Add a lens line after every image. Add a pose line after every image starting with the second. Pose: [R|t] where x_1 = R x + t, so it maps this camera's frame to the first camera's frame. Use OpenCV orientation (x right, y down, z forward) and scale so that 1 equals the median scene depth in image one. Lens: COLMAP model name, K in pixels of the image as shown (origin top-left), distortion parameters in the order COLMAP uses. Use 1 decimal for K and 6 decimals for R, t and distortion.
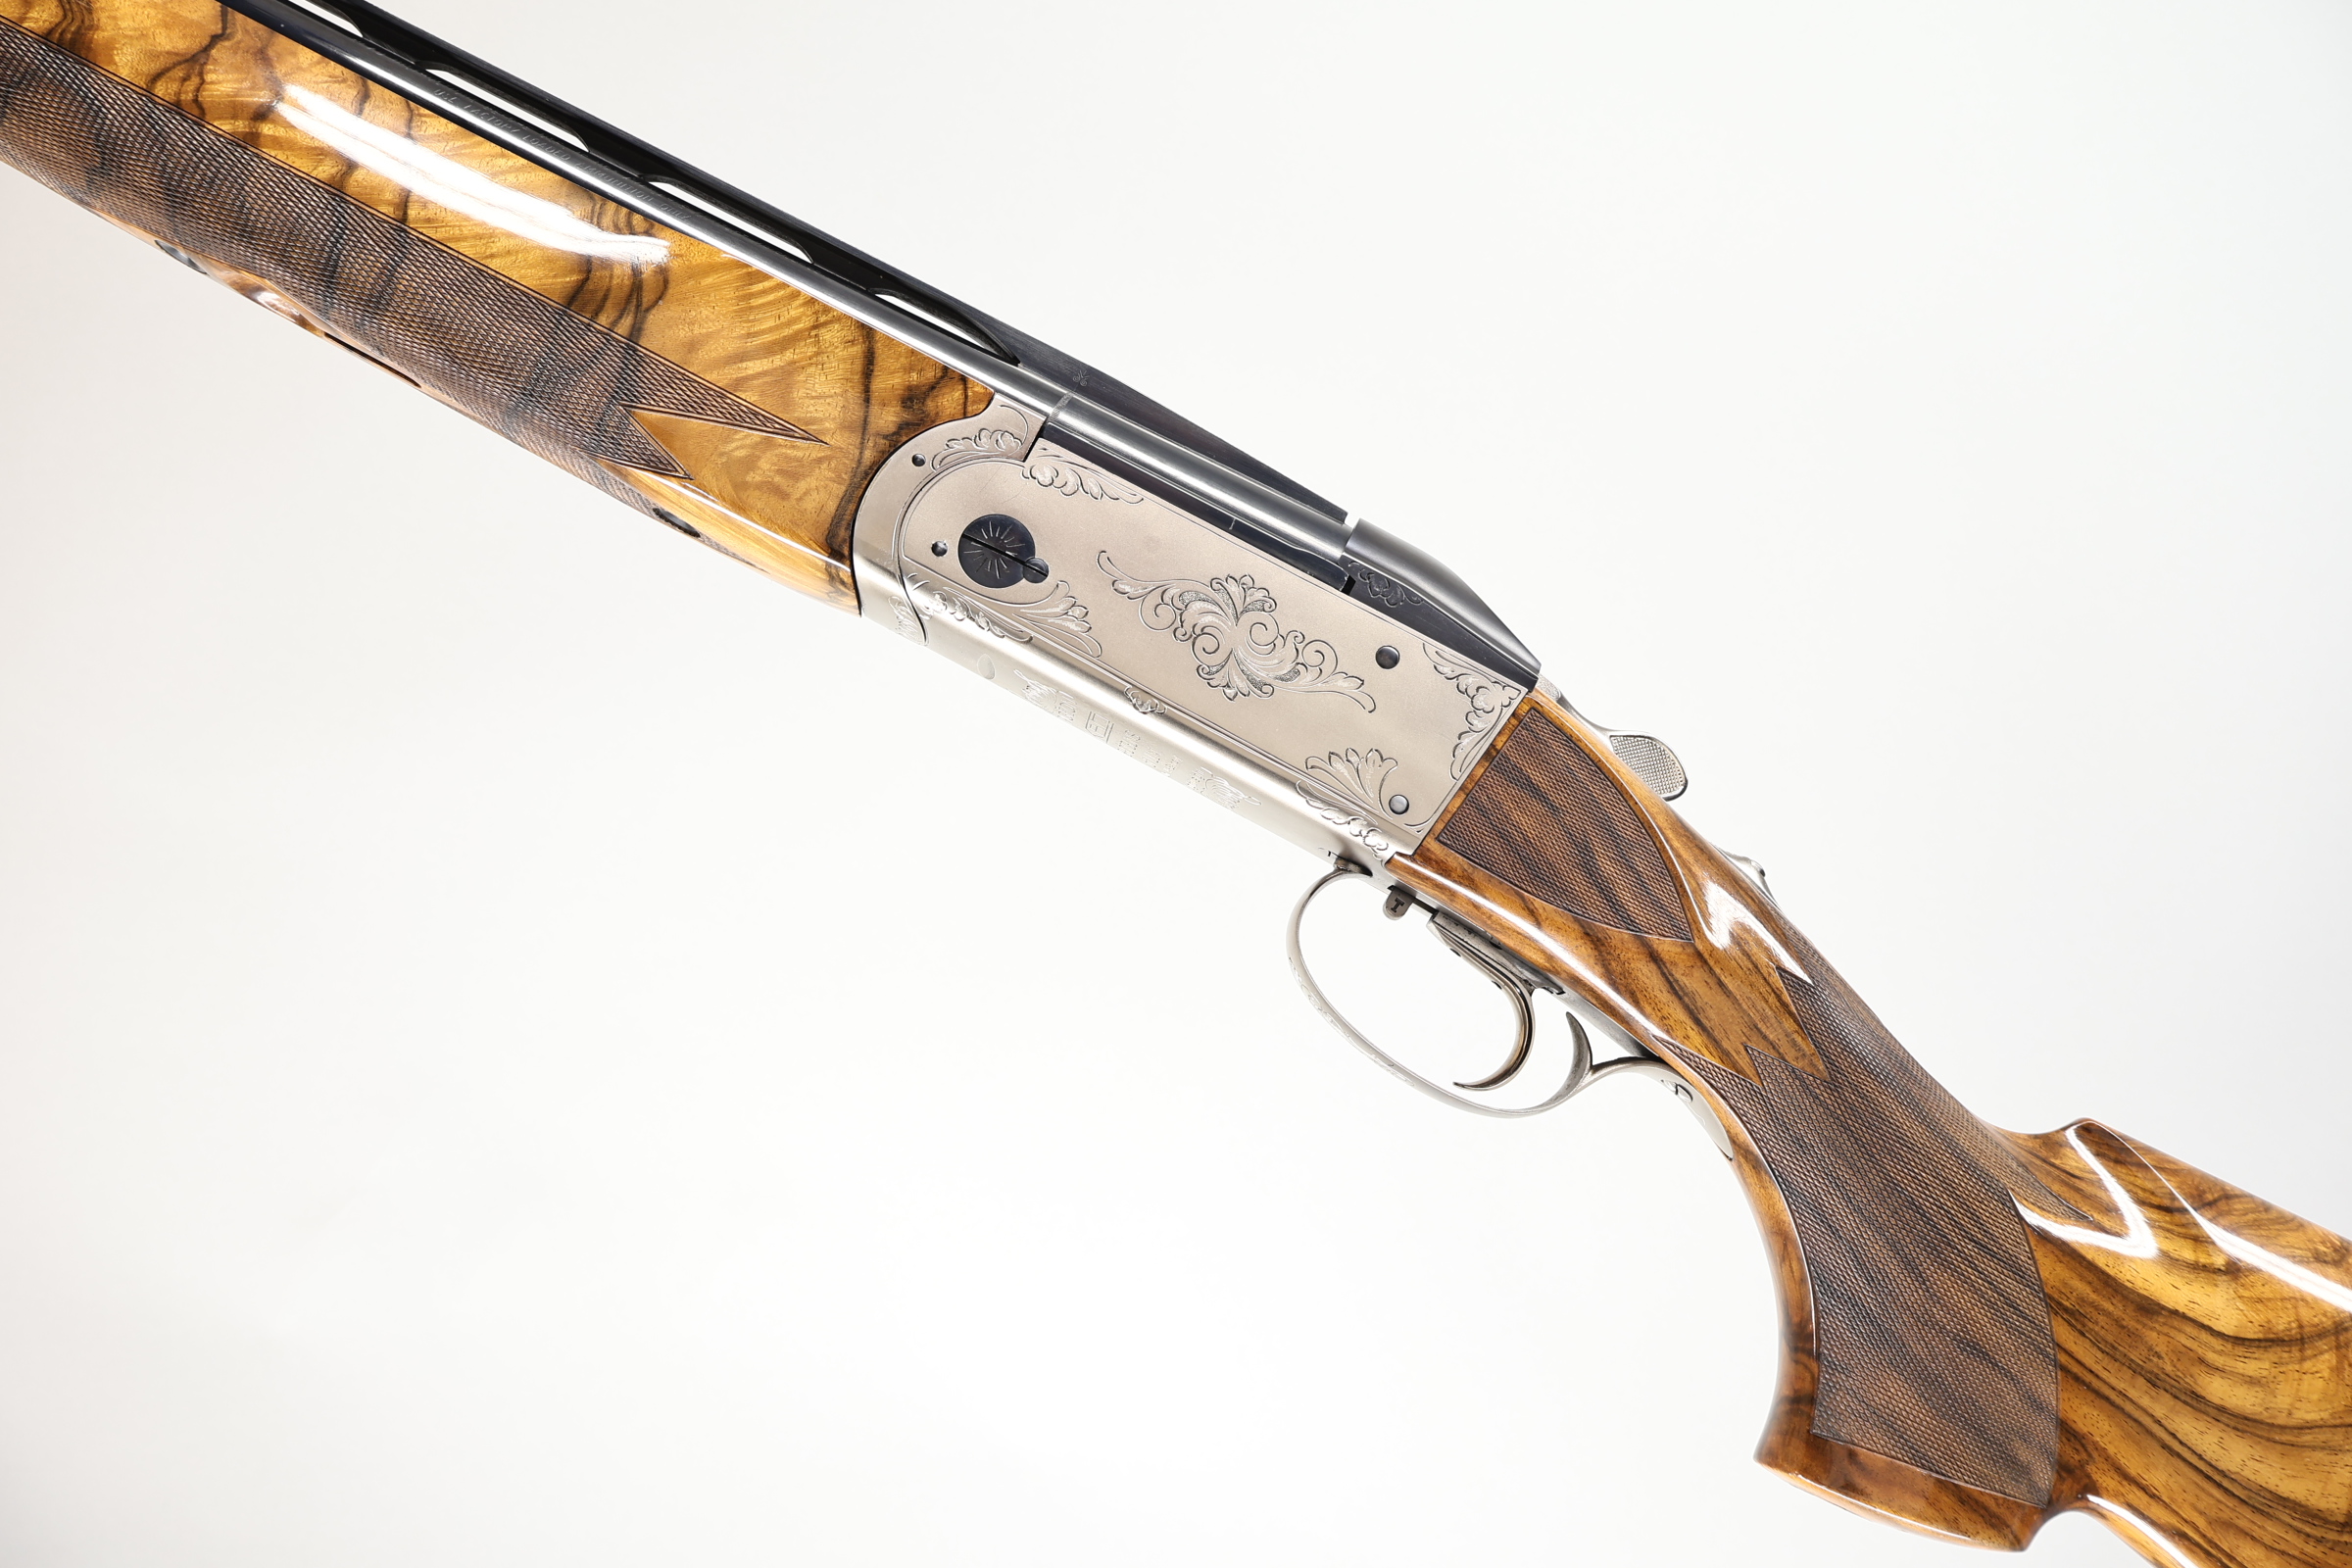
lens RADIAL K [[1964.5, 0, 1180.1], [0, 1964.5, 775.0], [0, 0, 1]] dist [-0.001152, 0.001046]
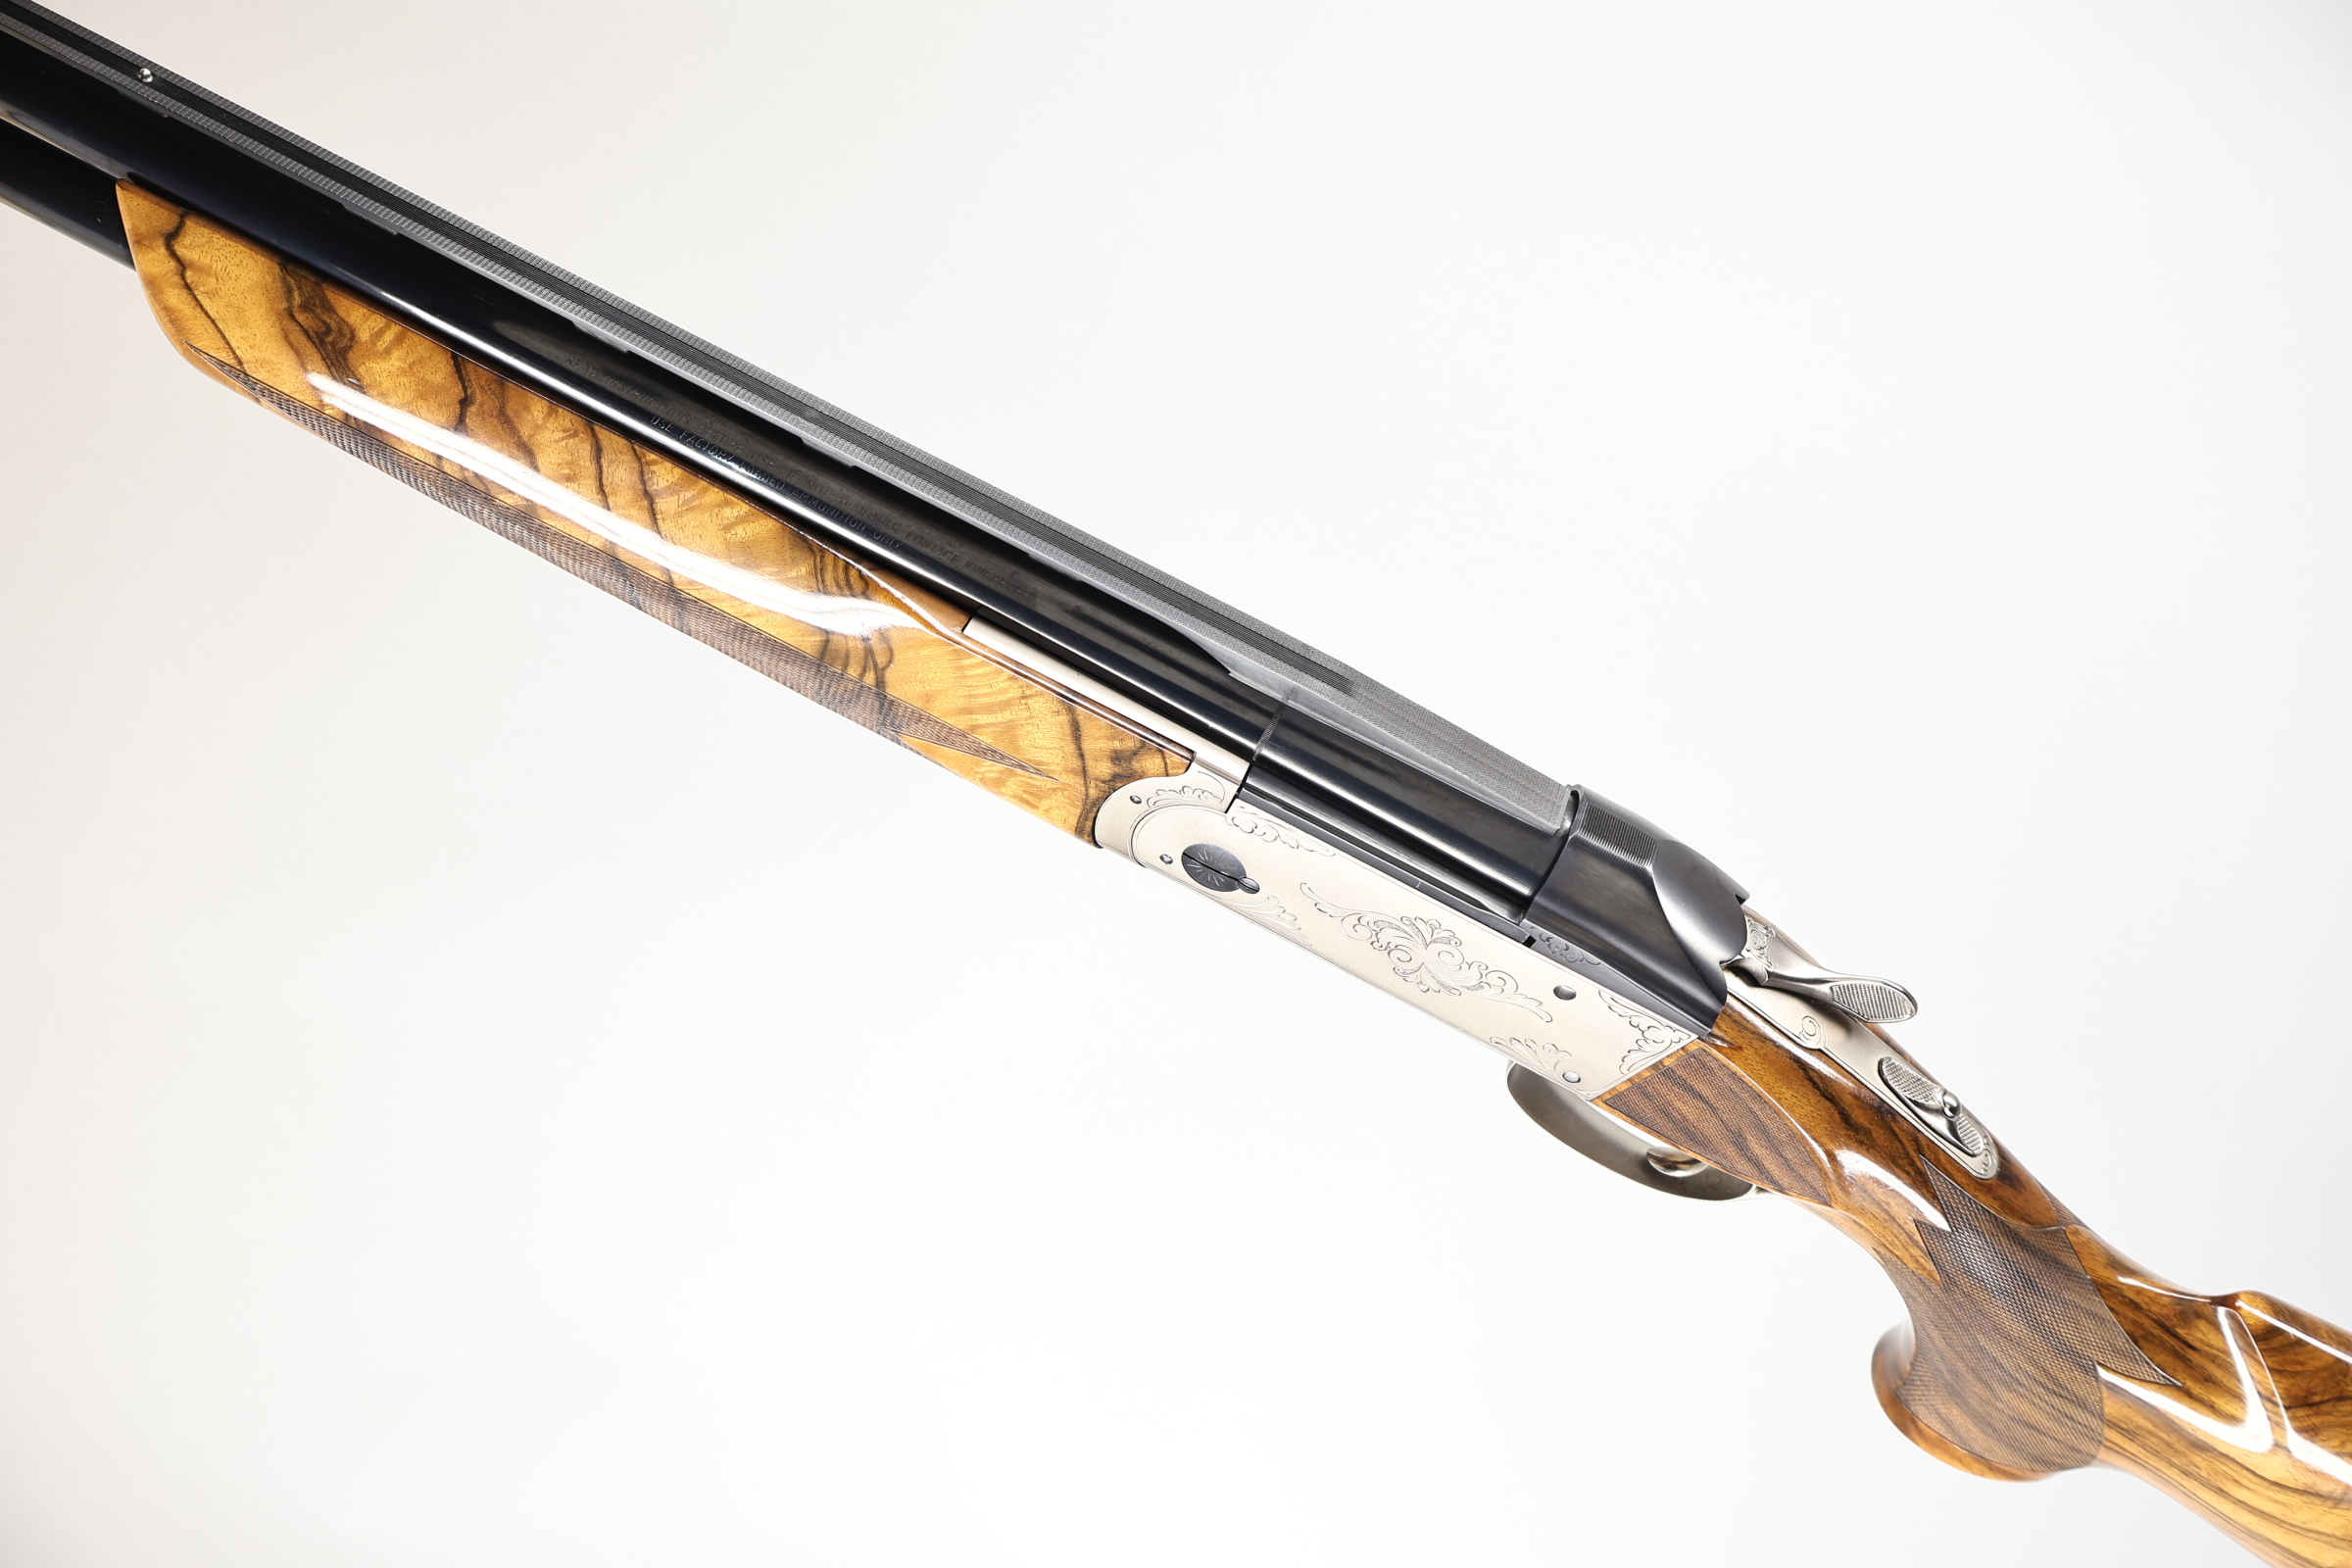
lens RADIAL K [[1964.5, 0, 1184.7], [0, 1964.5, 778.8], [0, 0, 1]] dist [-0.001152, 0.001046]
pose [[0.893637, 0.220837, -0.390697, 0.315906], [0.202380, 0.578720, 0.790016, -1.025604], [0.400569, -0.785057, 0.472472, 0.504372]]
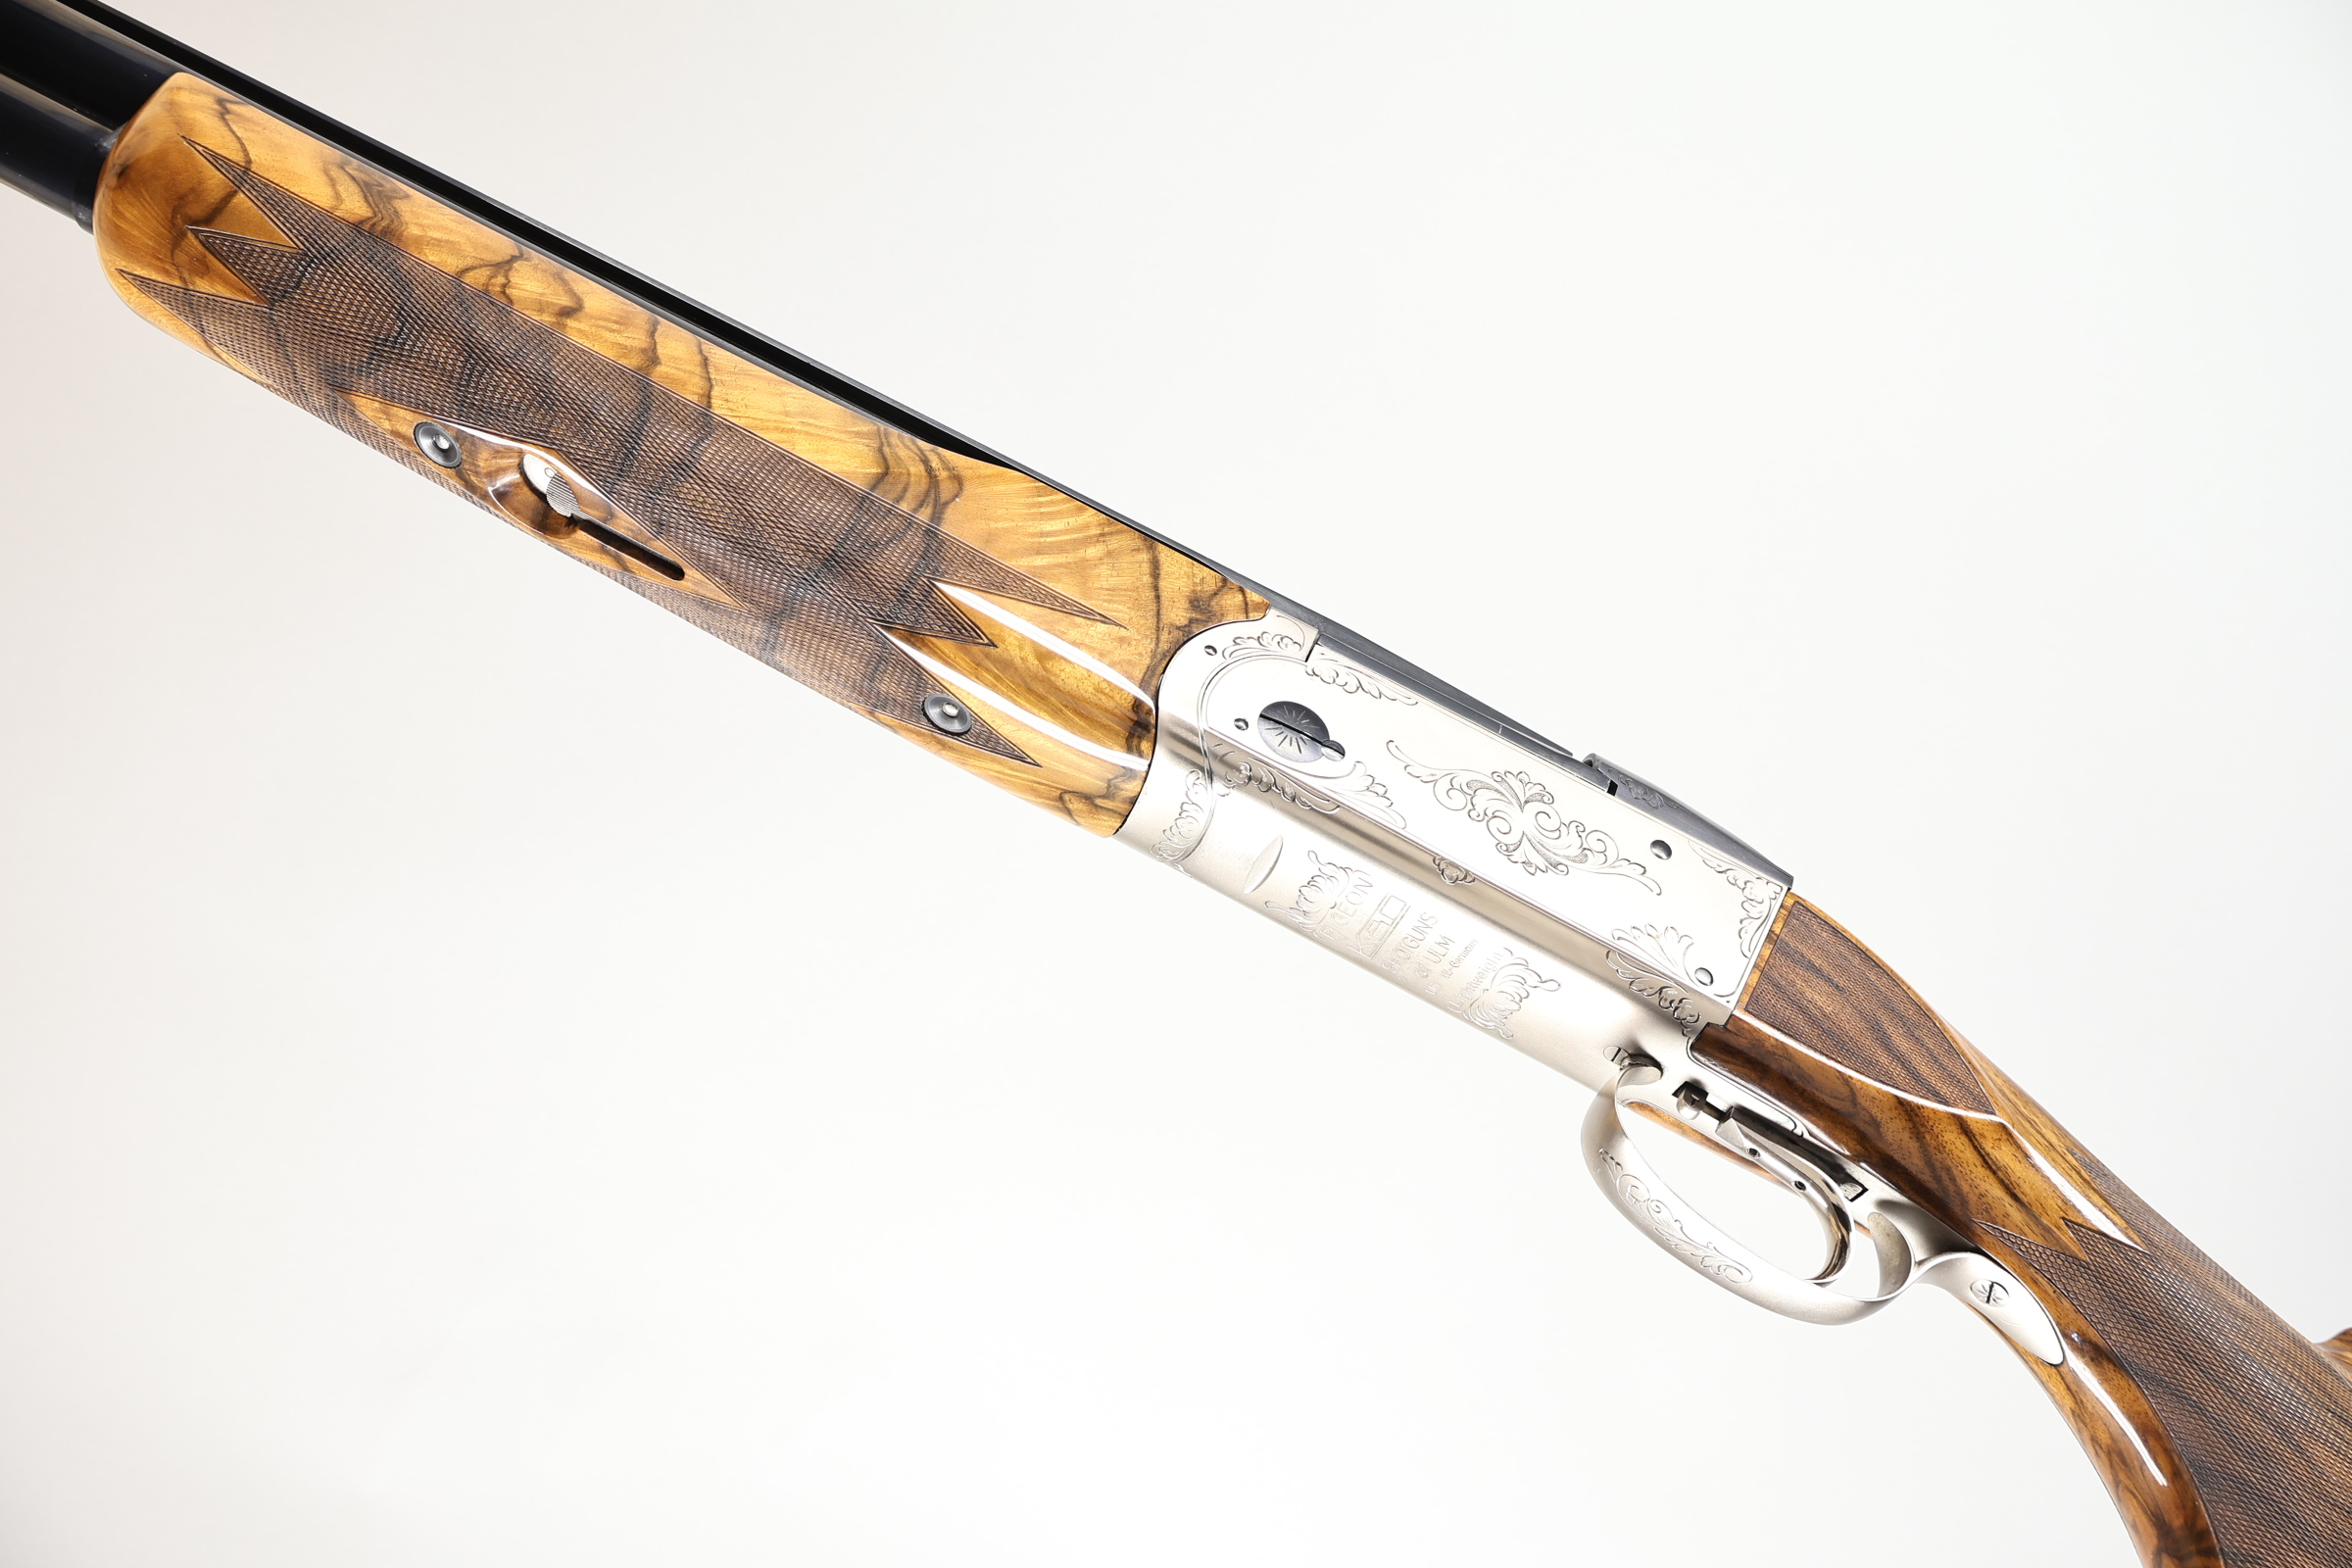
lens RADIAL K [[1964.5, 0, 1175.1], [0, 1964.5, 786.1], [0, 0, 1]] dist [-0.001152, 0.001046]
pose [[0.973846, 0.046544, 0.222393, -0.374418], [0.054884, 0.901620, -0.429033, 0.338982], [-0.220483, 0.430018, 0.875484, 0.143274]]
